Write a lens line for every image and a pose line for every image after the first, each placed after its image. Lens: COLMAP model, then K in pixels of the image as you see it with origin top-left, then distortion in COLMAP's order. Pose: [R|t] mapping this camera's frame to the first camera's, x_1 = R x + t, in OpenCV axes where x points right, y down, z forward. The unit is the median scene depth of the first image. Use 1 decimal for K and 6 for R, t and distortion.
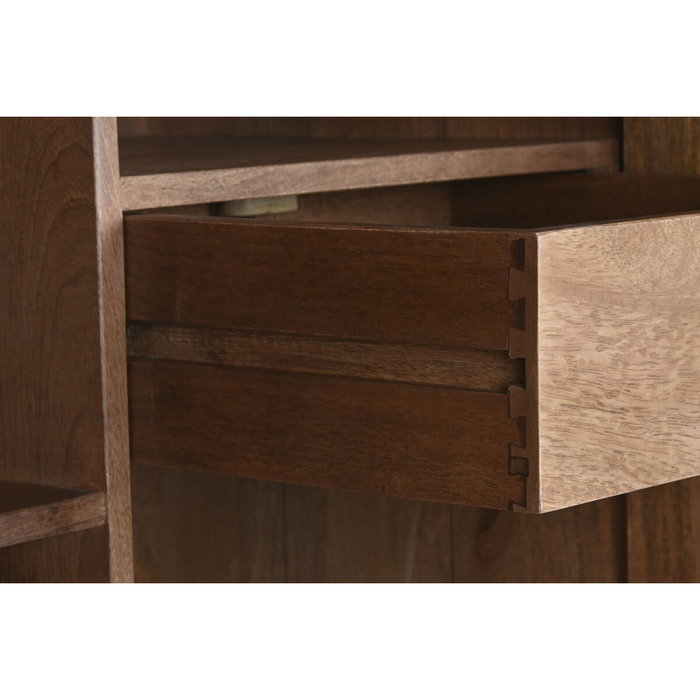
lens RADIAL K [[2538.2, 0, 350.0], [0, 2538.2, 350.0], [0, 0, 1]] dist [0.052648, 0.692291]
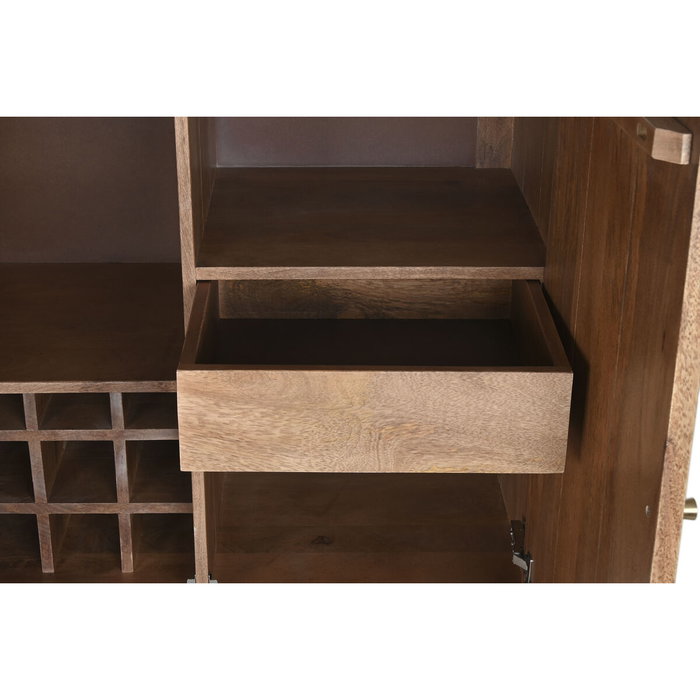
lens RADIAL K [[1352.5, 0, 350.0], [0, 1352.5, 350.0], [0, 0, 1]] dist [-0.000558, -0.059522]
pose [[0.652036, 0.338655, -0.678352, 1.015307], [-0.108093, 0.927084, 0.358930, -0.527003], [0.750443, -0.160711, 0.641098, 0.272148]]
